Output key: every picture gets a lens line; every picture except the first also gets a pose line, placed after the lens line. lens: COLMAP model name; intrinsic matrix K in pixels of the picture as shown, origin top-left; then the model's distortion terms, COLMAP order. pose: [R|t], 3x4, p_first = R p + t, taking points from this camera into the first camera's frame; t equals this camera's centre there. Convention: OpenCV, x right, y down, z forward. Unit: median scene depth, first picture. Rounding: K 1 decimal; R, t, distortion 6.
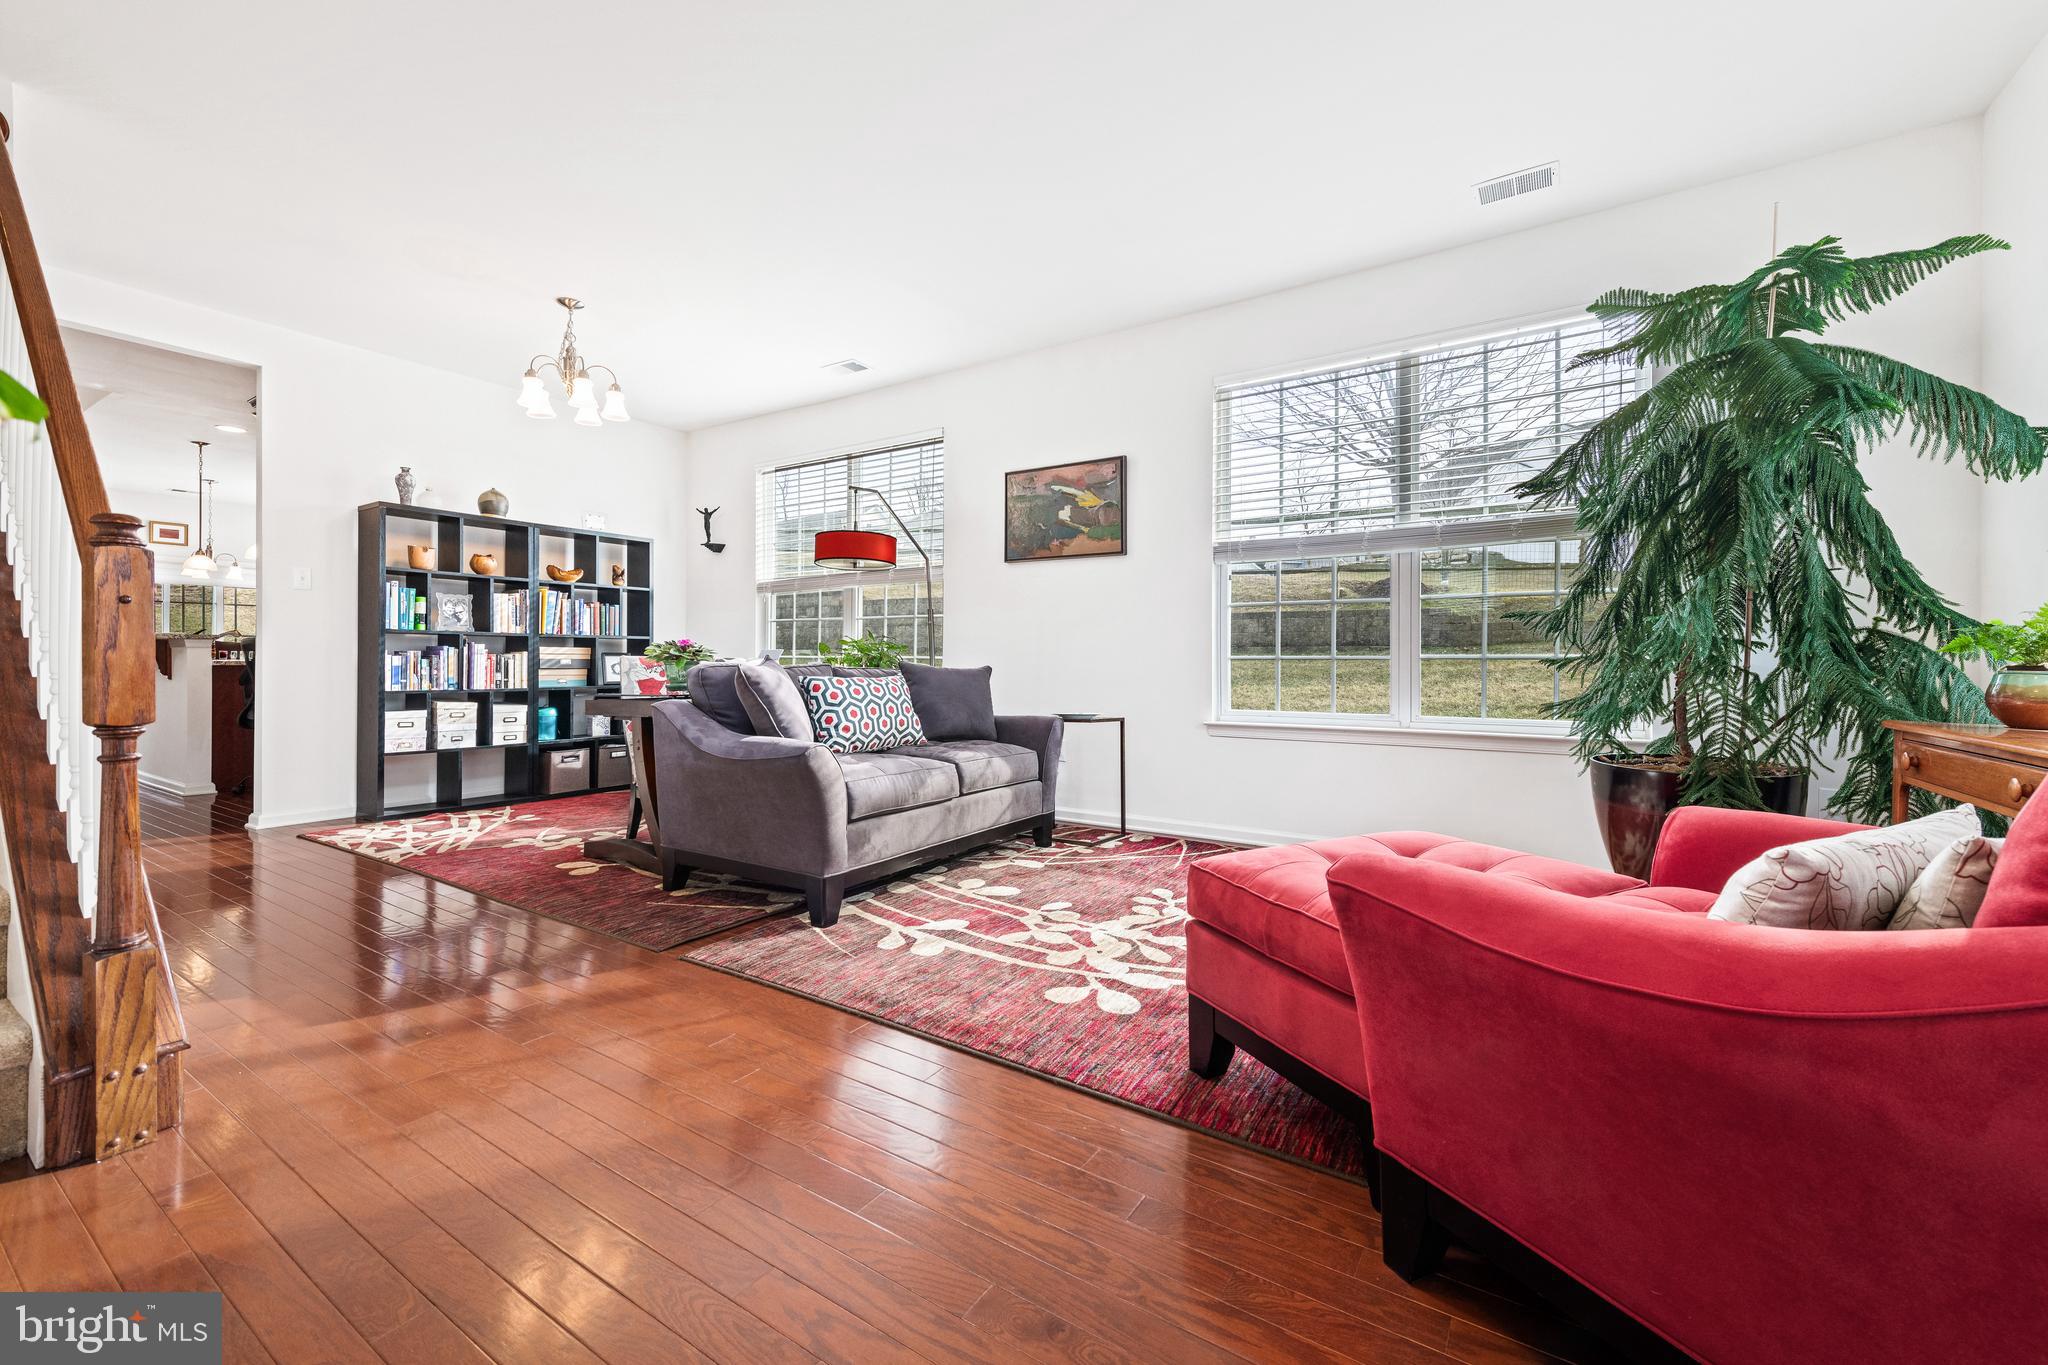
lens RADIAL K [[816.1, 0, 1028.9], [0, 816.1, 665.7], [0, 0, 1]] dist [0.003698, -0.001975]
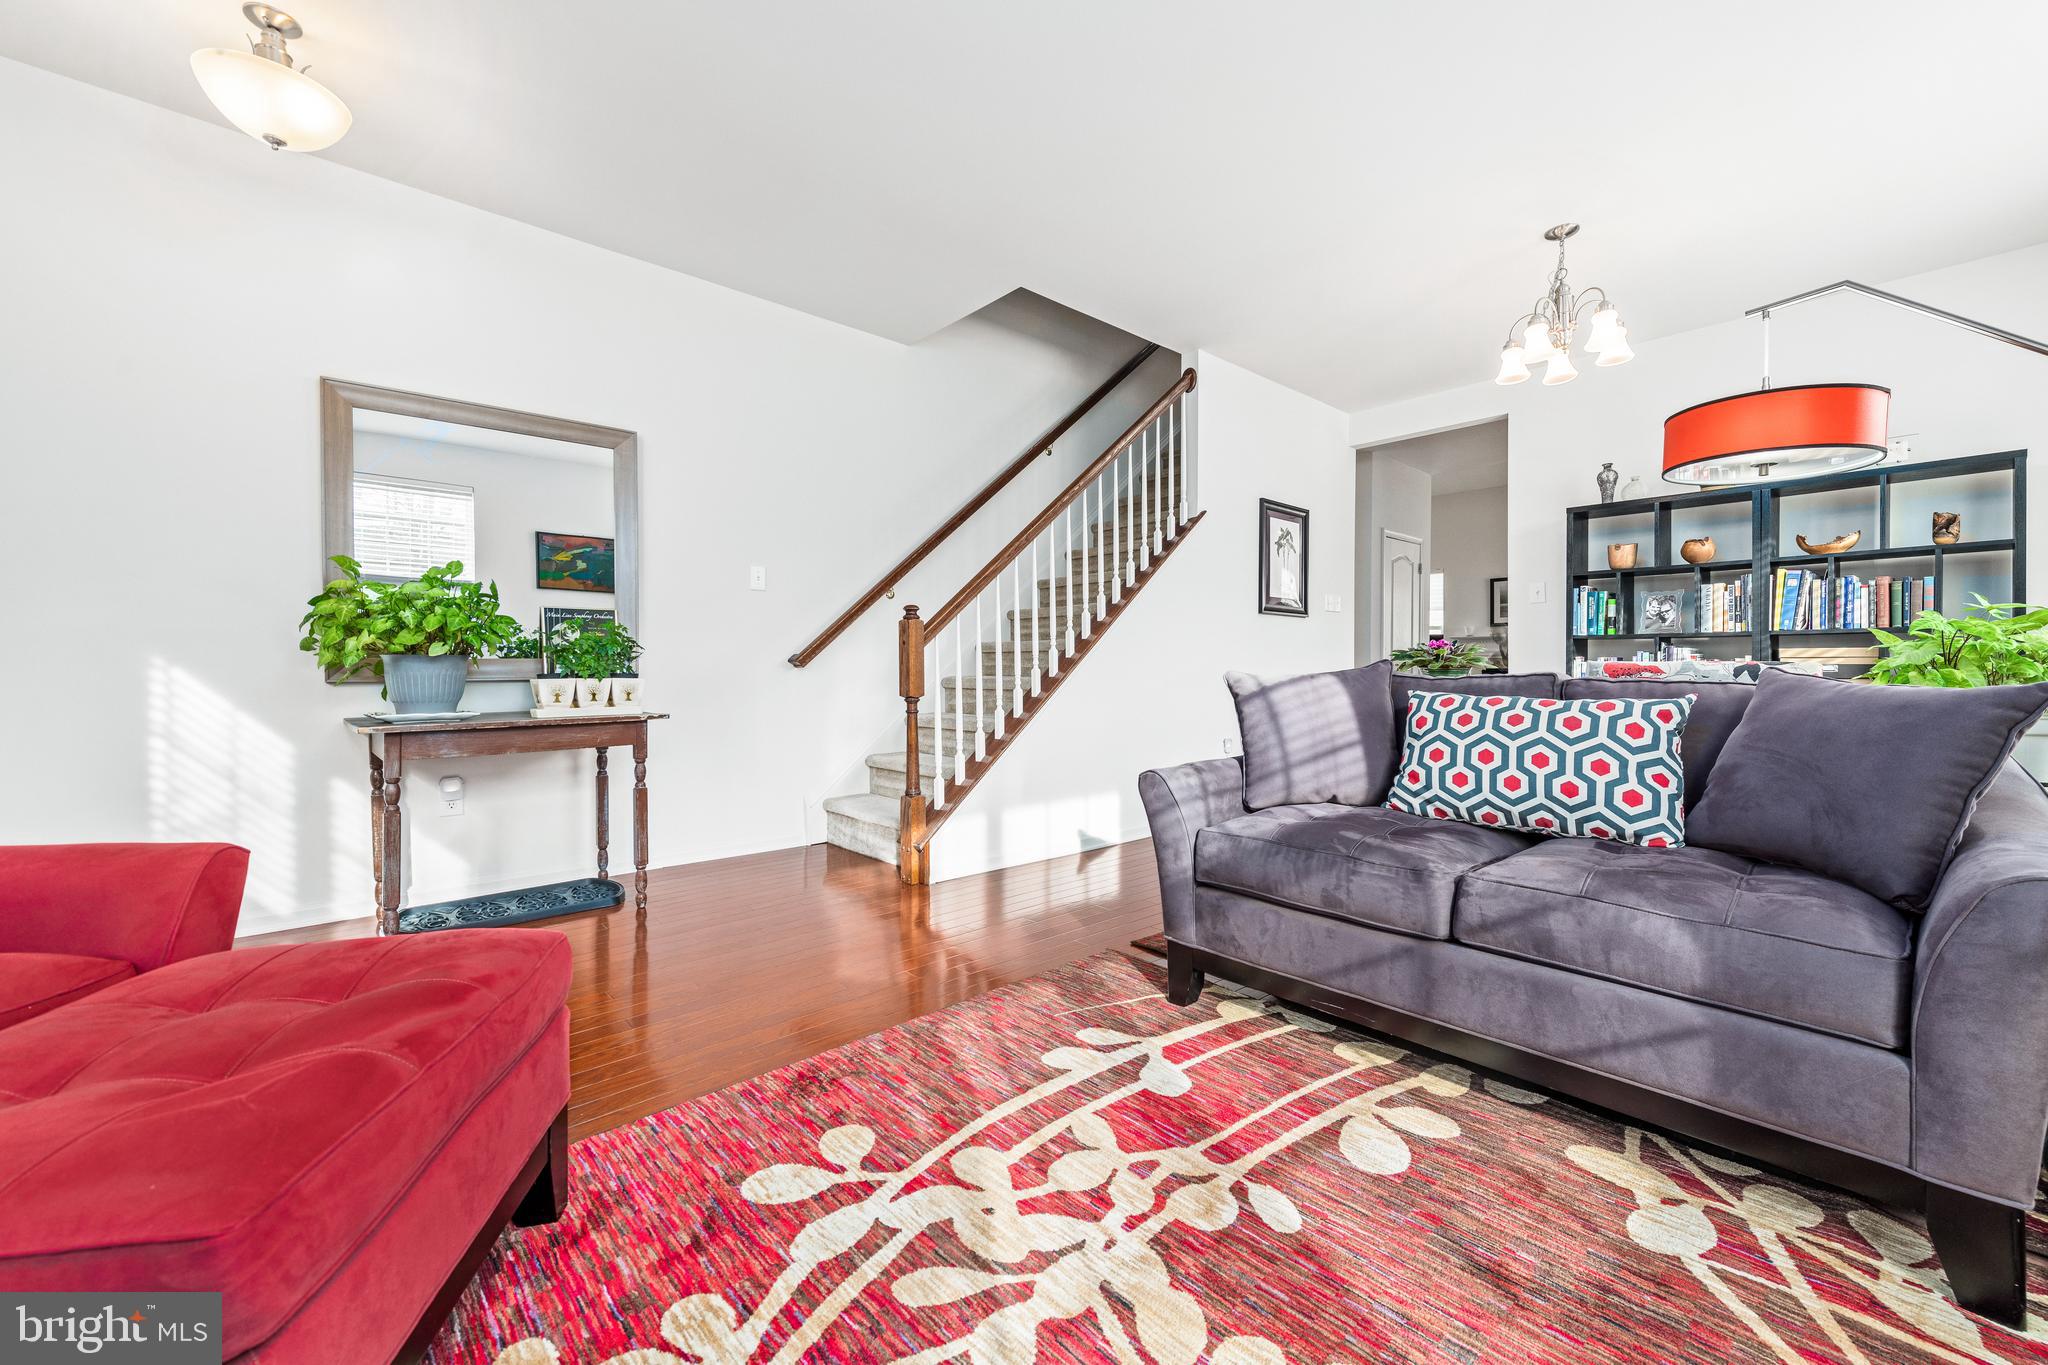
lens RADIAL K [[816.1, 0, 1060.0], [0, 816.1, 677.6], [0, 0, 1]] dist [0.003698, -0.001975]
pose [[-0.248054, 0.010268, -0.968692, 0.564698], [-0.003890, 0.999925, 0.011596, -0.005766], [0.968738, 0.006645, -0.247996, 1.123699]]
